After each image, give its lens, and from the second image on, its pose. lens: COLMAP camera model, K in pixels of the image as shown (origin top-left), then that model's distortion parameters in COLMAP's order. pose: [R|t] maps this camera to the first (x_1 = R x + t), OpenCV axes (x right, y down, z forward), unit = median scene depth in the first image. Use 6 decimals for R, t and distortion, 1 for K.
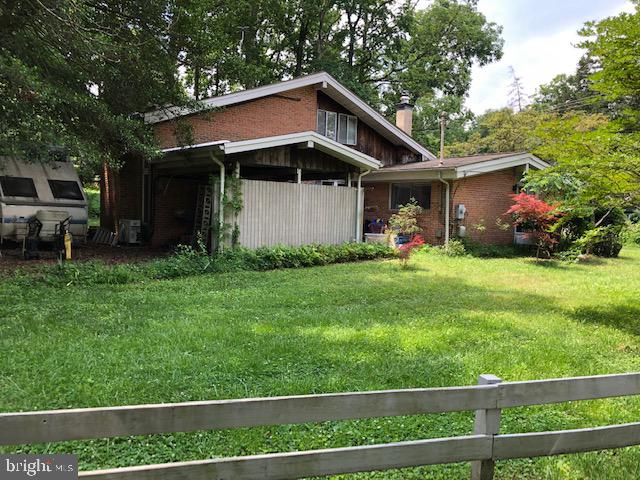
lens RADIAL K [[528.2, 0, 326.6], [0, 528.2, 237.2], [0, 0, 1]] dist [0.010471, -0.005794]
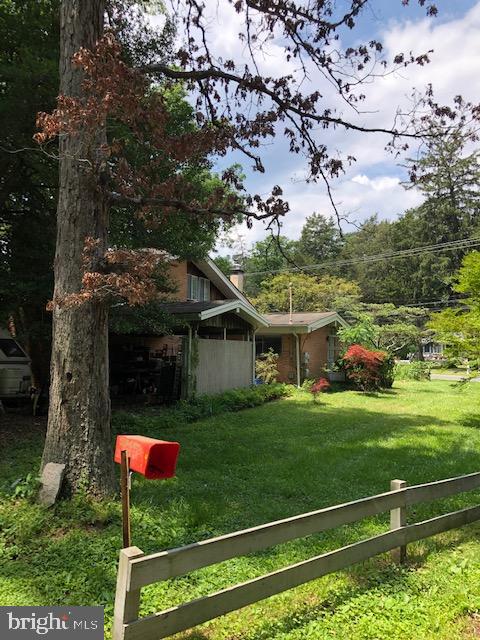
lens RADIAL K [[541.8, 0, 224.0], [0, 541.8, 312.1], [0, 0, 1]] dist [0.010079, -0.011304]
pose [[0.907171, 0.012853, 0.420565, -0.542769], [0.036405, 0.993387, -0.108885, -0.024798], [-0.419184, 0.114089, 0.900705, -0.154268]]
